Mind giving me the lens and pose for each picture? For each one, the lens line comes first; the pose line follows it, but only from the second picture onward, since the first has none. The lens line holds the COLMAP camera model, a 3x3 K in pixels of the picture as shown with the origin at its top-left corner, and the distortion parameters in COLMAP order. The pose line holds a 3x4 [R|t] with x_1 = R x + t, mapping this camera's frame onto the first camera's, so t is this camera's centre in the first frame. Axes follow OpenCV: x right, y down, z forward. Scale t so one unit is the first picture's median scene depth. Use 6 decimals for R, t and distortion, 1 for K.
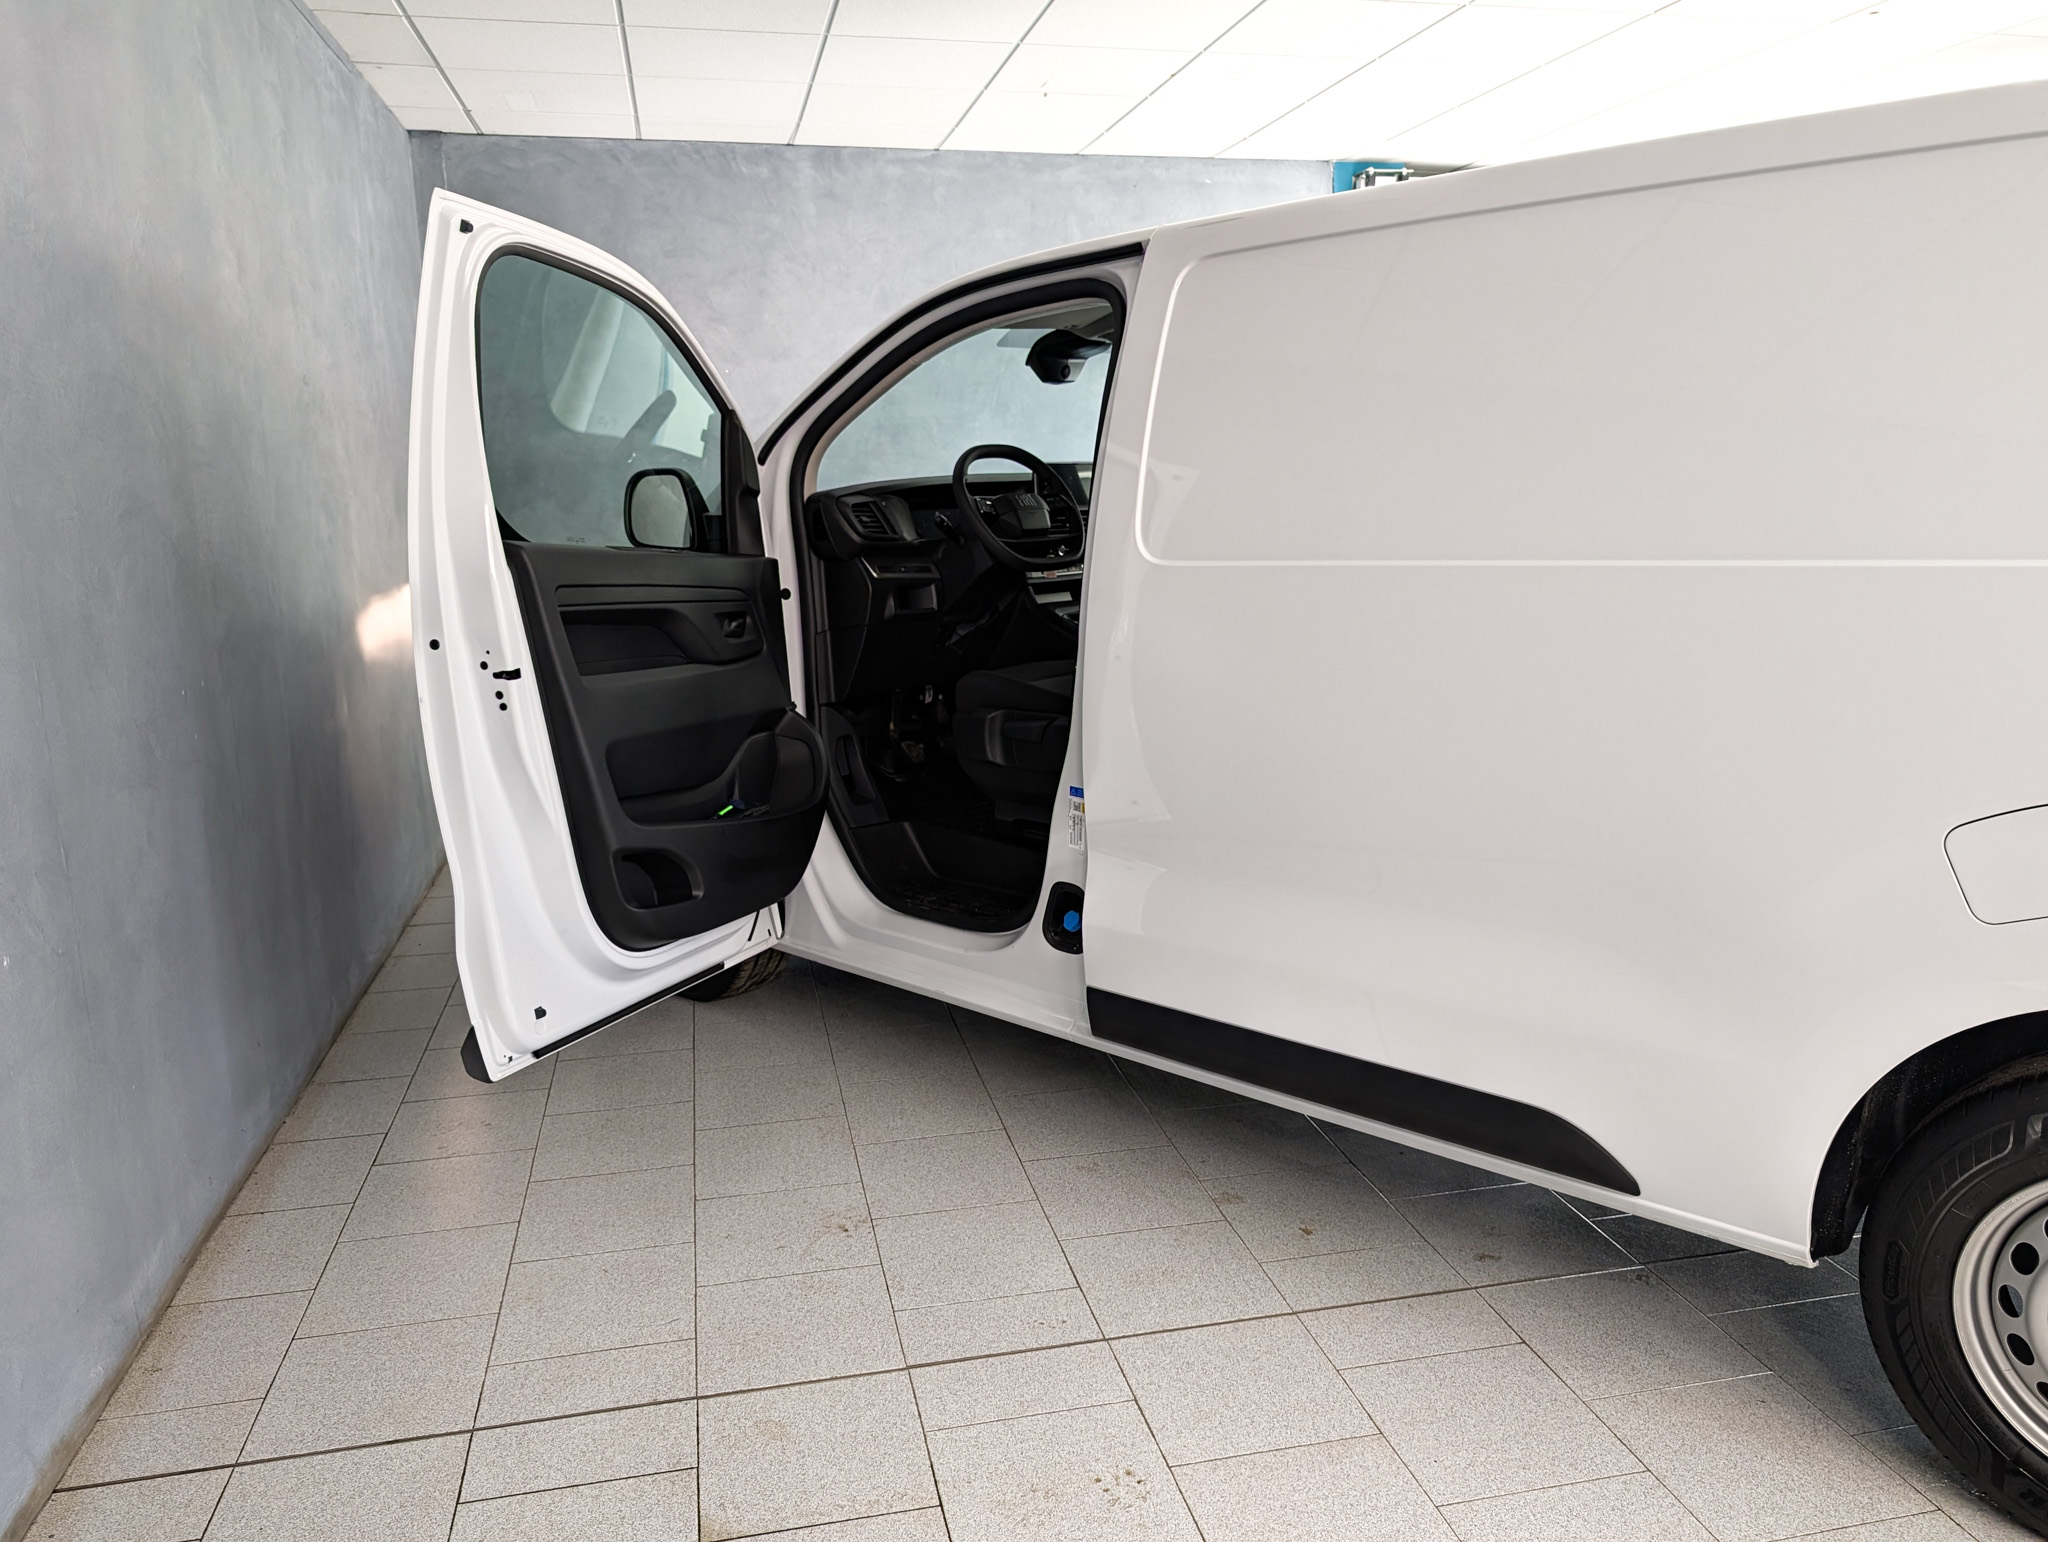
lens RADIAL K [[1433.5, 0, 1024.0], [0, 1433.5, 771.0], [0, 0, 1]] dist [0.001673, 0.000036]
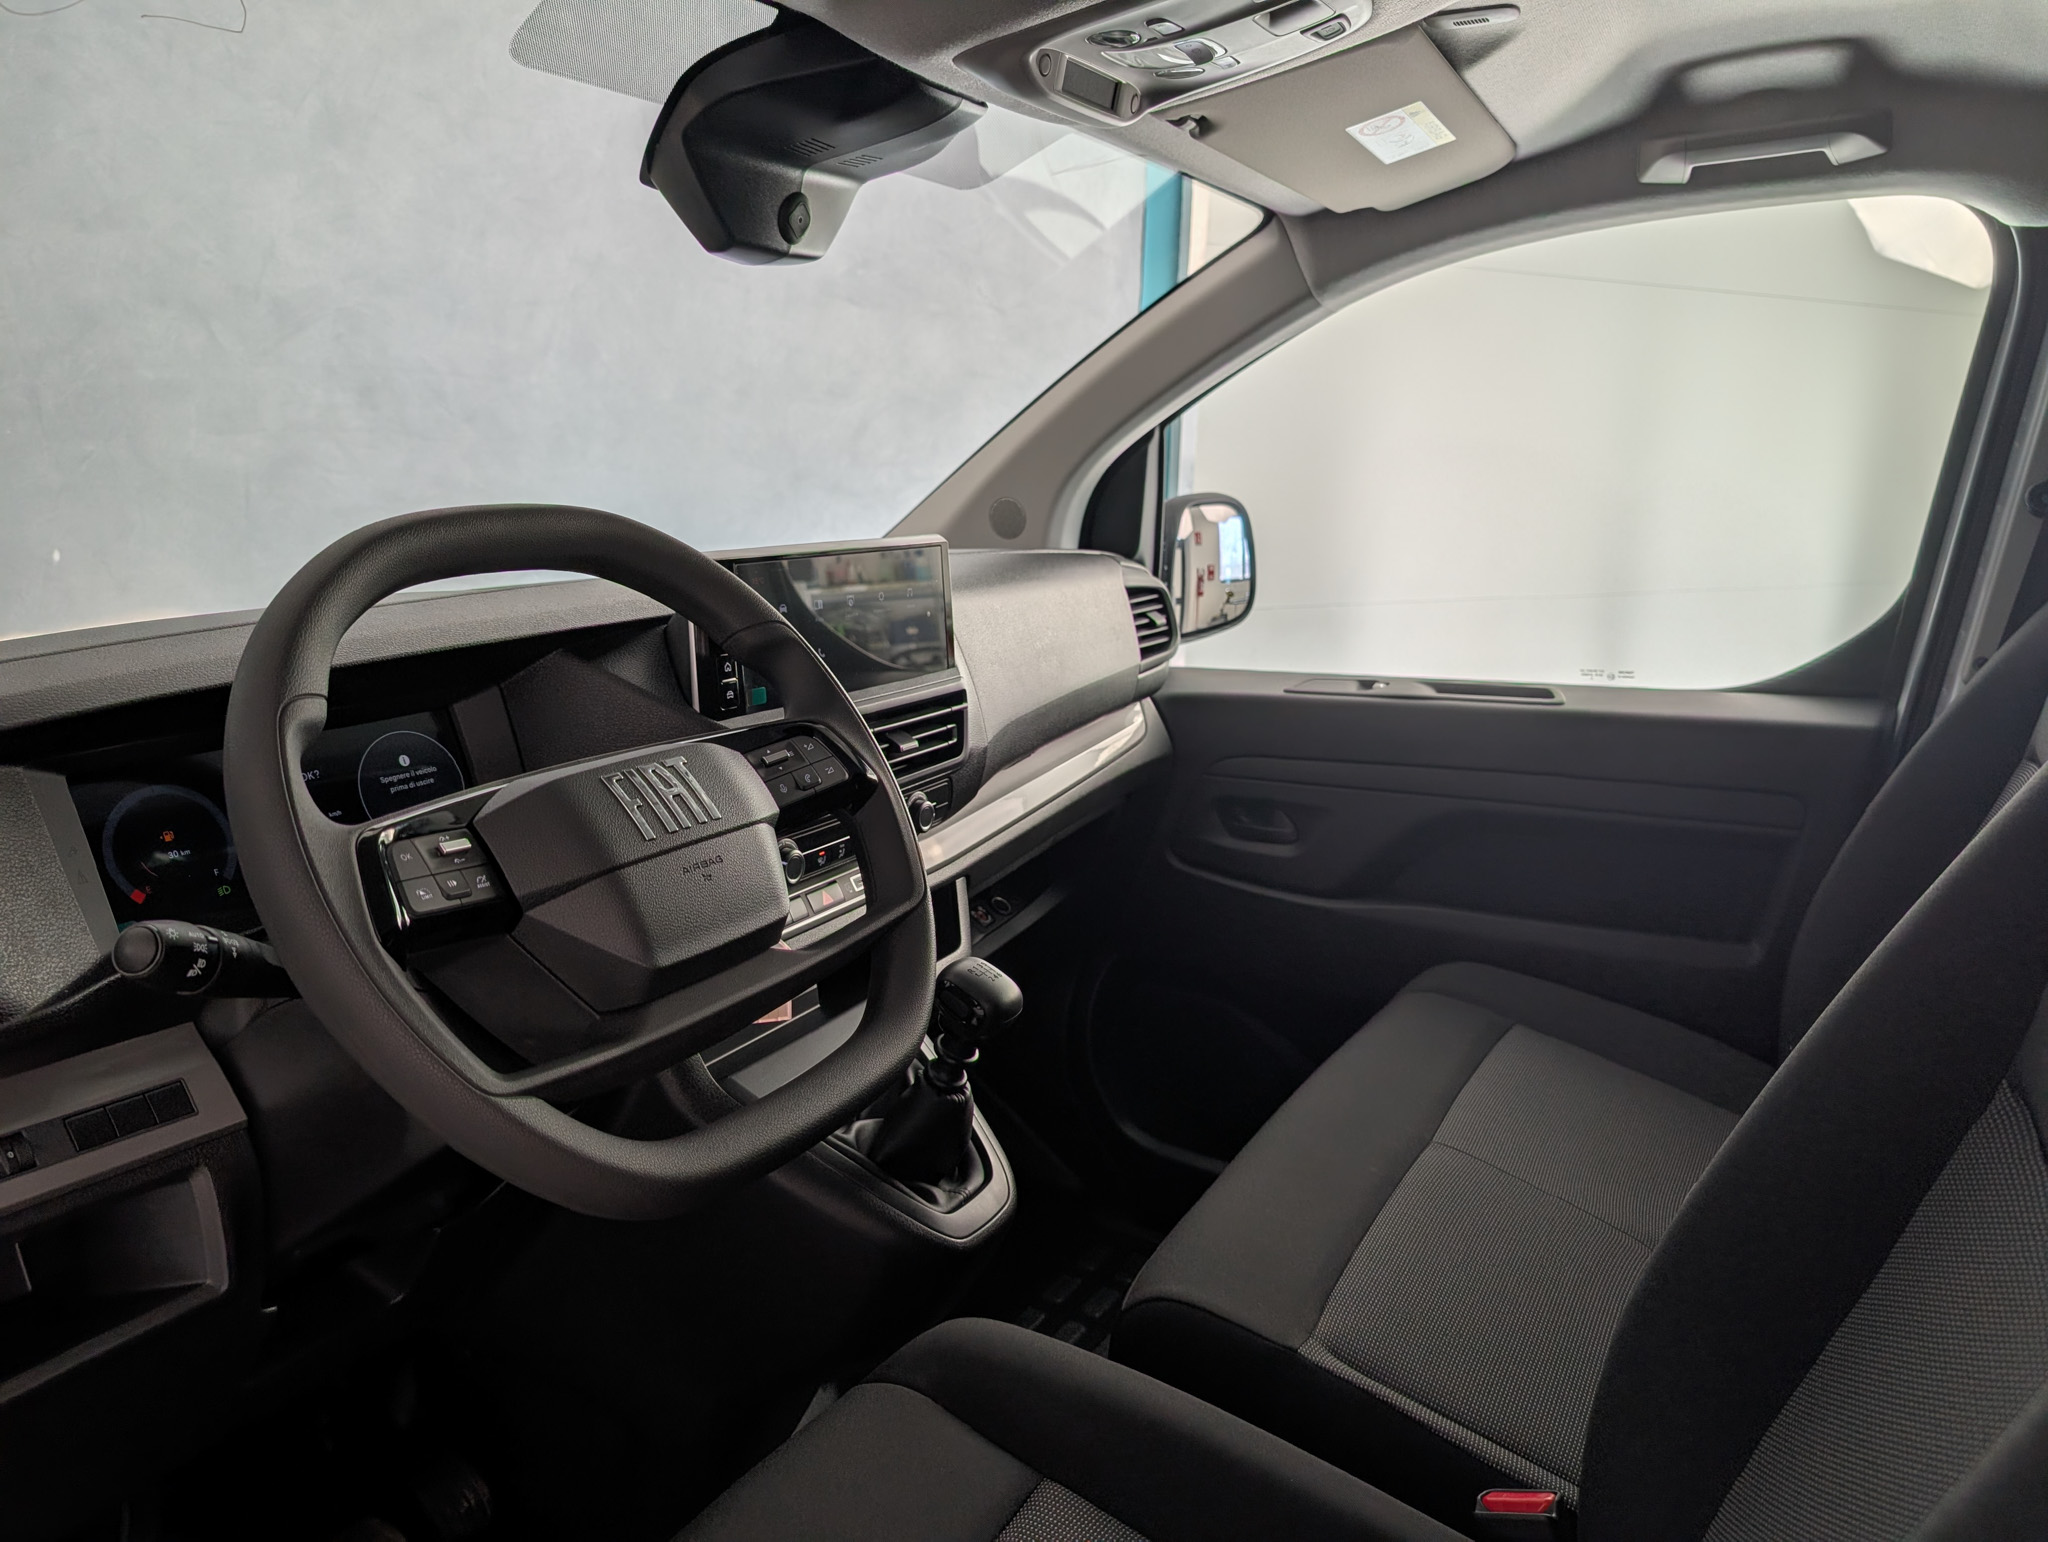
lens RADIAL K [[1423.3, 0, 1026.7], [0, 1423.3, 705.0], [0, 0, 1]] dist [0.002944, 0.000041]
pose [[0.962478, -0.018751, 0.270712, -0.003654], [0.022916, 0.999663, -0.012233, -0.190329], [-0.270392, 0.017977, 0.962583, 0.766888]]
